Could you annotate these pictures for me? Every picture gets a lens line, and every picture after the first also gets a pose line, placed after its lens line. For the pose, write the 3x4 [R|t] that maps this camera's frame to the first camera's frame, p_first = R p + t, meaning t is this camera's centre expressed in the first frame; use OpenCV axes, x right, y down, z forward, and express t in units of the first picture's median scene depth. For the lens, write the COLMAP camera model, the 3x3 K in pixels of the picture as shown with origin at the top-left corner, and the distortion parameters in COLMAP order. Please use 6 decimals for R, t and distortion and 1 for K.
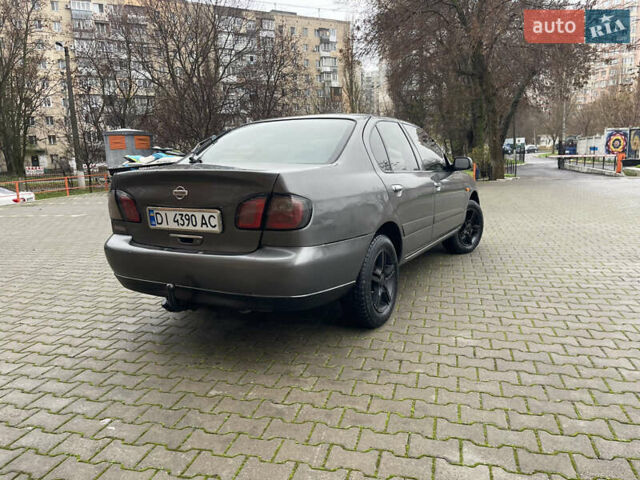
lens RADIAL K [[497.9, 0, 324.4], [0, 497.9, 226.1], [0, 0, 1]] dist [0.009191, 0.004670]
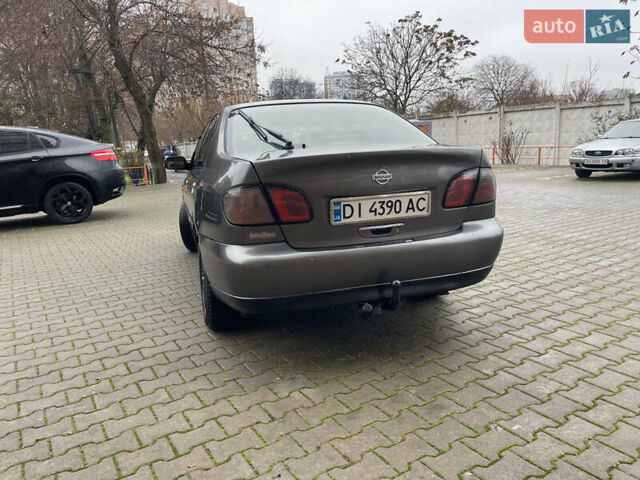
lens RADIAL K [[486.5, 0, 334.9], [0, 486.5, 238.1], [0, 0, 1]] dist [0.067825, -0.109312]
pose [[0.680485, -0.142409, 0.718791, -0.967805], [0.136309, 0.988413, 0.066783, -0.029129], [-0.719973, 0.052533, 0.692011, 0.474202]]
